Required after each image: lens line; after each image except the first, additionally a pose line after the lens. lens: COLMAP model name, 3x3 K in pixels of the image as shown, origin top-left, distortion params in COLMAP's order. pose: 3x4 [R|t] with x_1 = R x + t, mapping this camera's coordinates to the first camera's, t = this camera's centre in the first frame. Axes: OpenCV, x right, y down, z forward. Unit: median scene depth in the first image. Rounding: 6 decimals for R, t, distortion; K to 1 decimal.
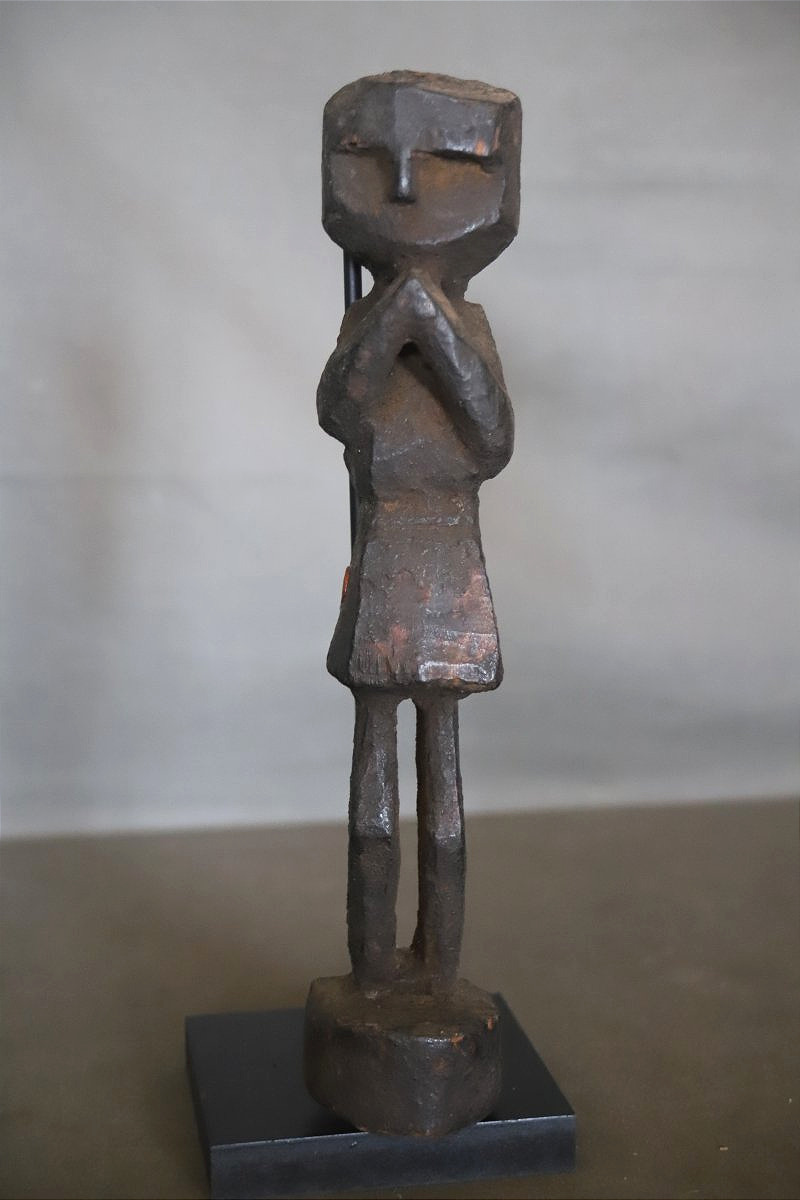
lens RADIAL K [[2328.5, 0, 397.8], [0, 2328.5, 594.9], [0, 0, 1]] dist [0.168605, 0.000000]
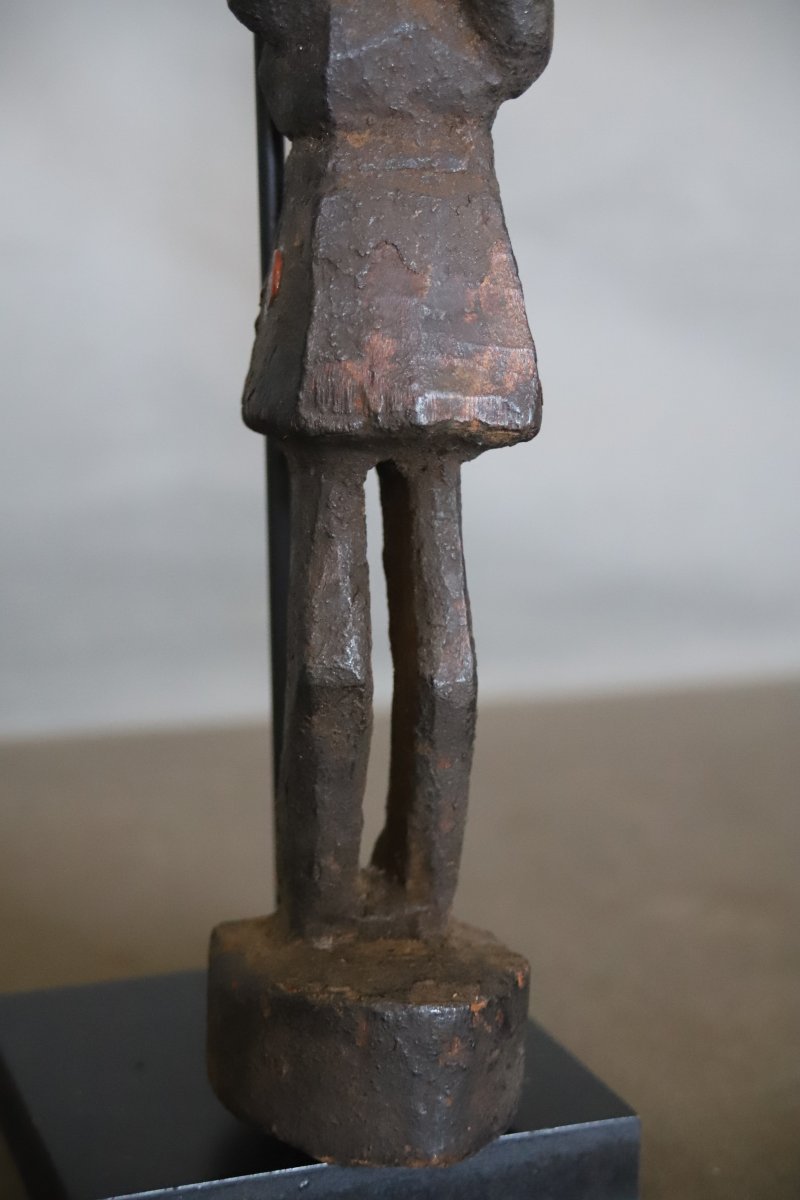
lens RADIAL K [[2460.1, 0, 402.0], [0, 2460.1, 596.4], [0, 0, 1]] dist [0.175626, 0.000000]
pose [[0.984299, -0.020619, 0.175303, -0.107384], [0.017918, 0.999695, 0.016981, 0.070508], [-0.175600, -0.013574, 0.984368, 0.364408]]
